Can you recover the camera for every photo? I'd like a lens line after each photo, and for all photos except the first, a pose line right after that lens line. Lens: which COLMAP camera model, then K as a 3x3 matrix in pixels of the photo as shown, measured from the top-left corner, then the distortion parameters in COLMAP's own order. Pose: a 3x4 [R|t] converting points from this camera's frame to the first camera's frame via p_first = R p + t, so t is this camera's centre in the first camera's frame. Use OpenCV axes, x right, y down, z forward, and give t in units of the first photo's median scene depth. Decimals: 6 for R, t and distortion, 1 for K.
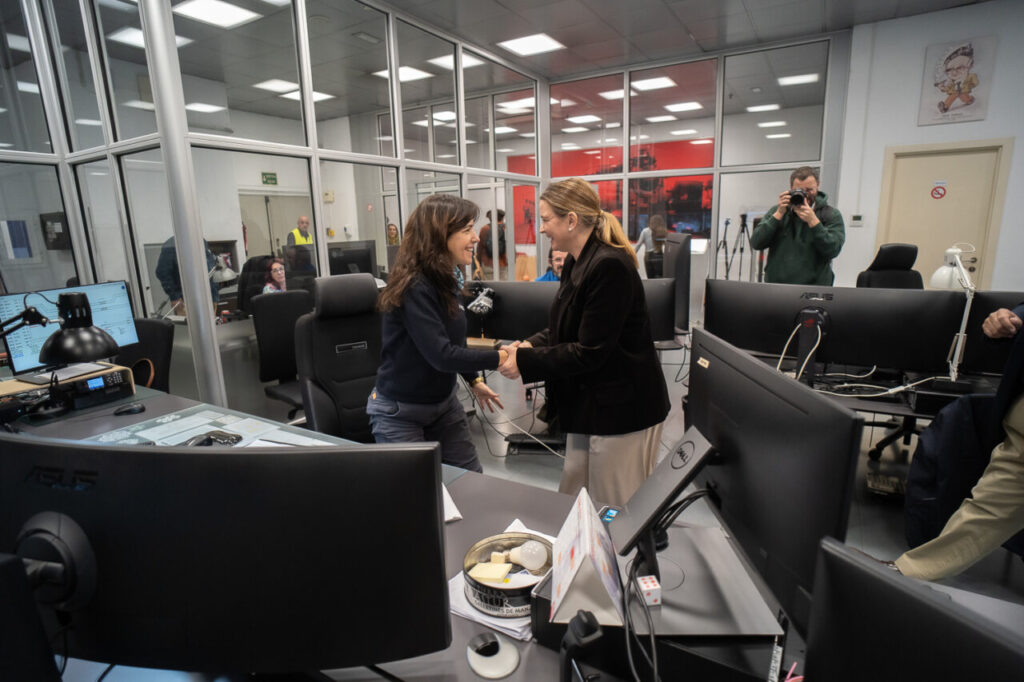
lens RADIAL K [[532.8, 0, 512.0], [0, 532.8, 341.0], [0, 0, 1]] dist [-0.051943, 0.025783]
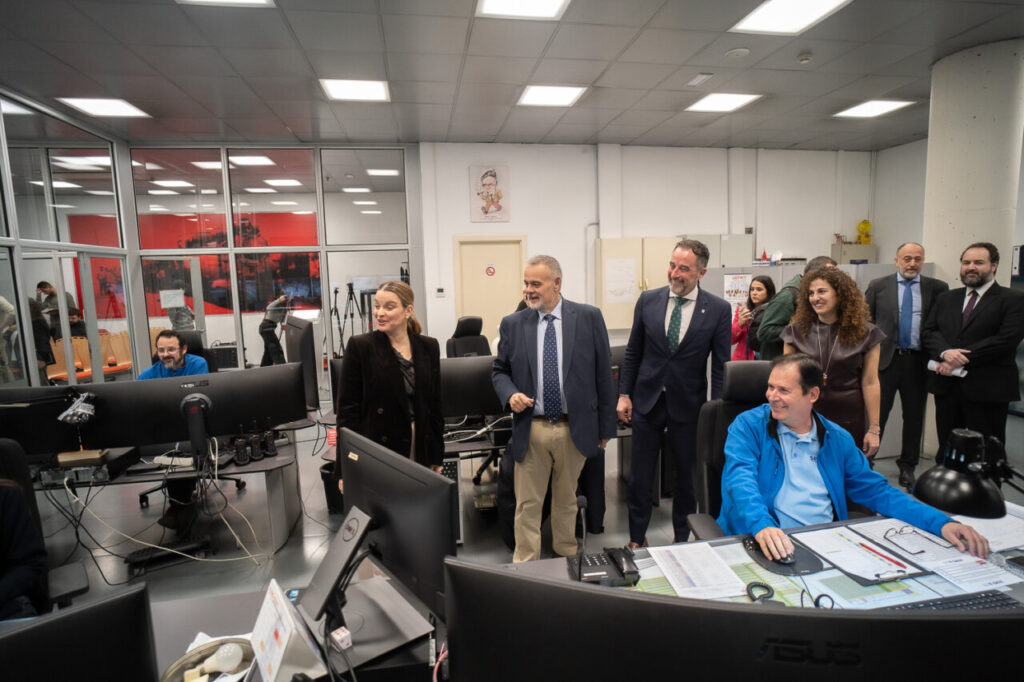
lens RADIAL K [[532.8, 0, 512.0], [0, 532.8, 341.0], [0, 0, 1]] dist [-0.051943, 0.025783]
pose [[0.762731, -0.071155, 0.642790, -0.047933], [0.141225, 0.988267, -0.058178, -0.030542], [-0.631108, 0.135152, 0.763830, -0.088690]]
